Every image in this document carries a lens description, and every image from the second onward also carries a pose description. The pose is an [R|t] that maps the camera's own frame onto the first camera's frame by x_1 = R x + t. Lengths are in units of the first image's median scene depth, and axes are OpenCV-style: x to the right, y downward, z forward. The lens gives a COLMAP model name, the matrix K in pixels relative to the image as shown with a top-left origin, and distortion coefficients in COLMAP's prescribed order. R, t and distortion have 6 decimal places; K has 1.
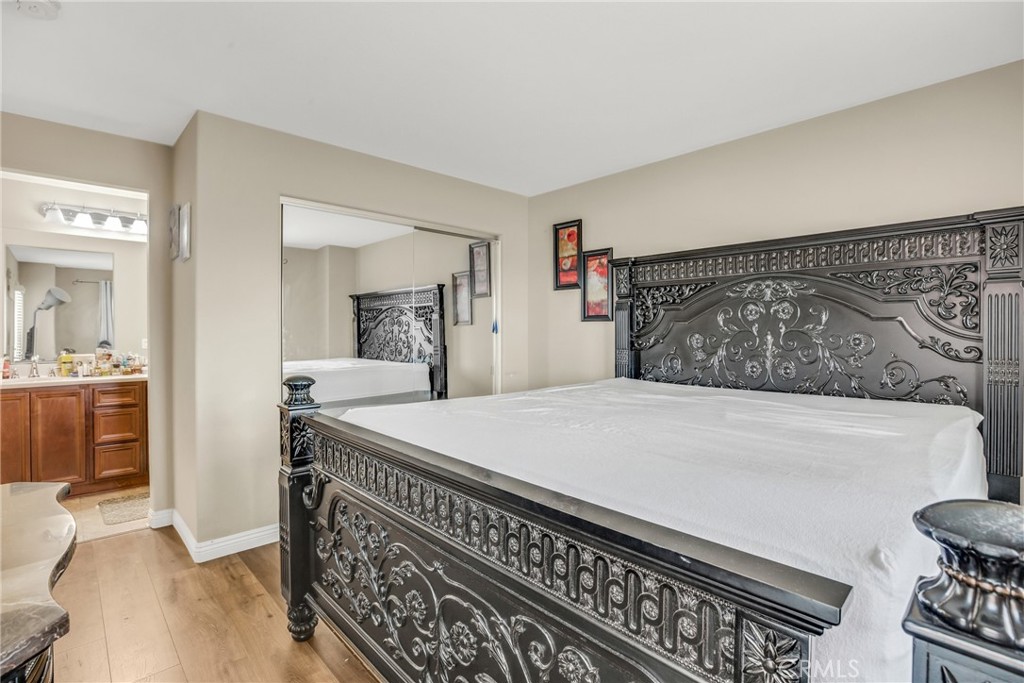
lens RADIAL K [[475.9, 0, 513.7], [0, 475.9, 331.9], [0, 0, 1]] dist [-0.041746, 0.010385]
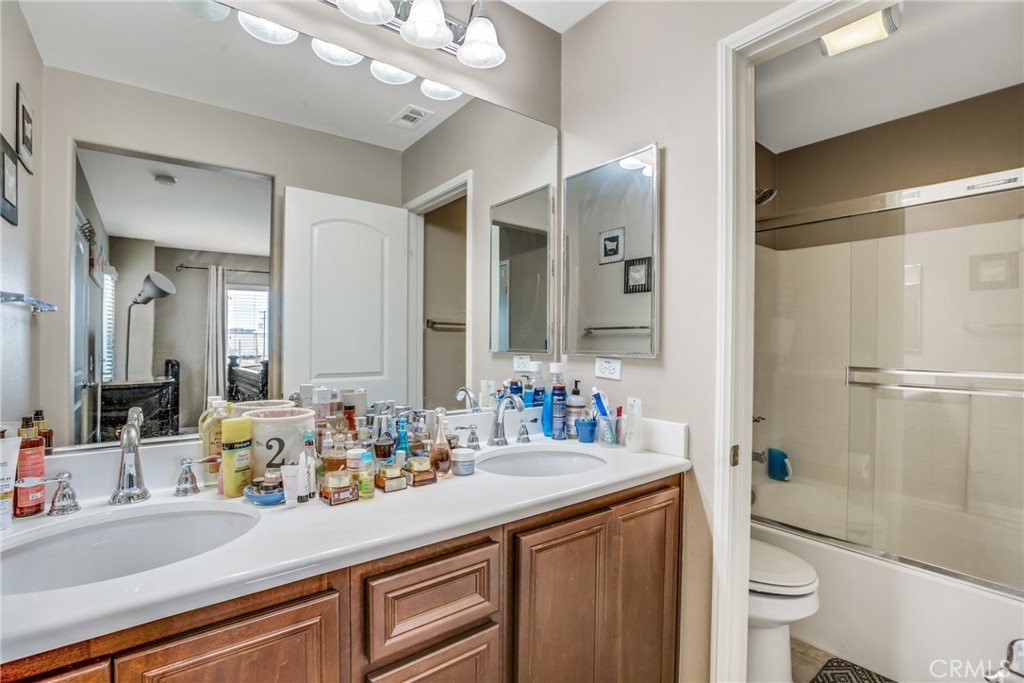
lens RADIAL K [[475.9, 0, 513.7], [0, 475.9, 331.9], [0, 0, 1]] dist [-0.041746, 0.010385]
pose [[0.993630, 0.002986, -0.112654, -0.395652], [-0.004127, 0.999942, -0.009898, 0.000558], [0.112618, 0.010300, 0.993585, 0.378905]]
